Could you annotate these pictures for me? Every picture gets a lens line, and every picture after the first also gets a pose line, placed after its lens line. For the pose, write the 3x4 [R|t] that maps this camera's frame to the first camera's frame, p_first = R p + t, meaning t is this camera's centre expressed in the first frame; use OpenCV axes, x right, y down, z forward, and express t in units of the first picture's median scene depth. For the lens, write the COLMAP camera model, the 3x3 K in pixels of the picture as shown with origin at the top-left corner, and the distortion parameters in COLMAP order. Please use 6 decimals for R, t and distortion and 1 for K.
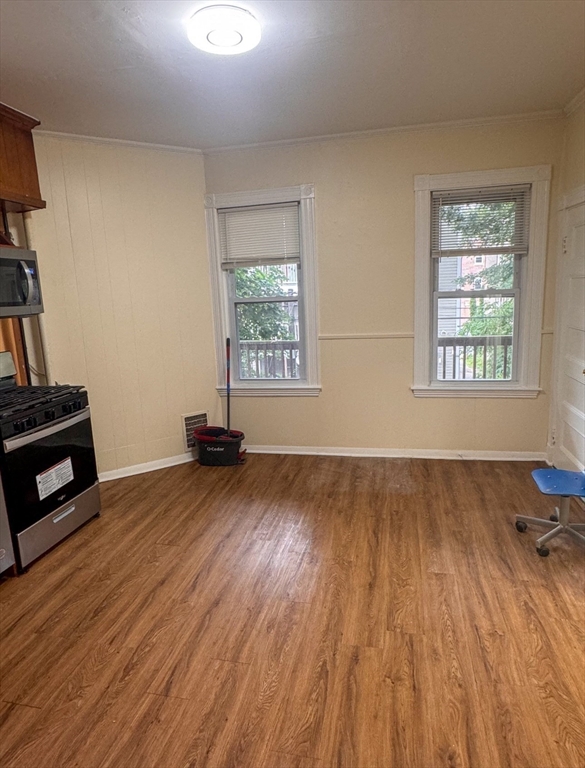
lens RADIAL K [[477.1, 0, 292.5], [0, 477.1, 384.0], [0, 0, 1]] dist [-0.000292, -0.000094]
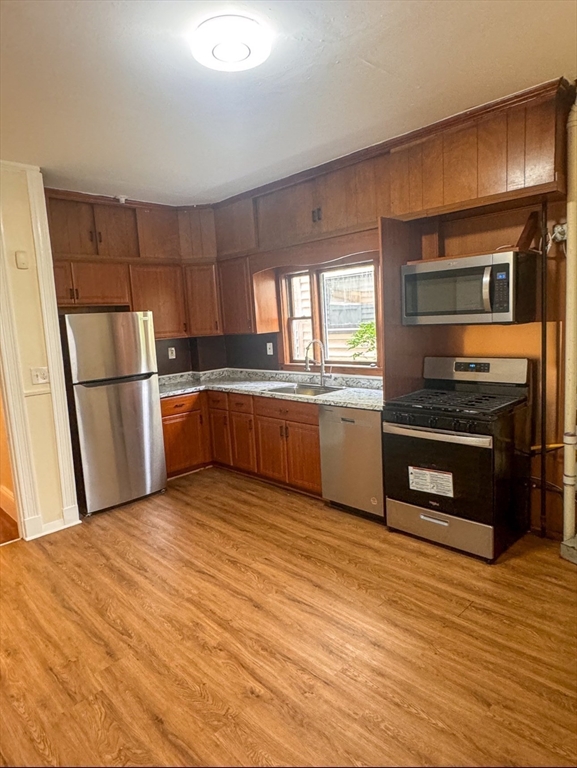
lens RADIAL K [[479.9, 0, 288.5], [0, 479.9, 384.0], [0, 0, 1]] dist [0.000626, -0.001854]
pose [[-0.550801, 0.186911, -0.813439, 0.556055], [-0.076998, 0.959067, 0.272511, -0.307372], [0.831077, 0.212733, -0.513863, 1.411482]]
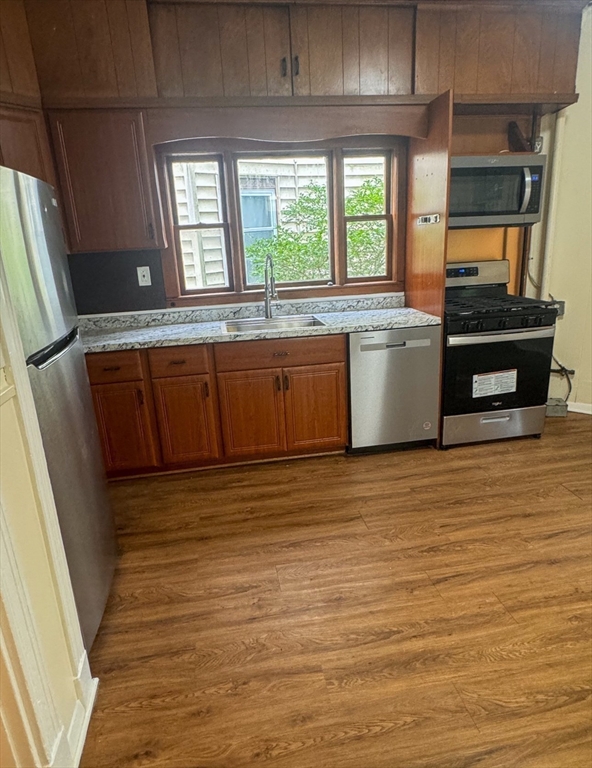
lens RADIAL K [[487.1, 0, 297.6], [0, 487.1, 390.6], [0, 0, 1]] dist [0.000027, 0.001378]
pose [[0.381483, 0.300053, -0.874322, 0.332037], [-0.140008, 0.953694, 0.266204, -0.018187], [0.913711, 0.020860, 0.405828, 0.179790]]
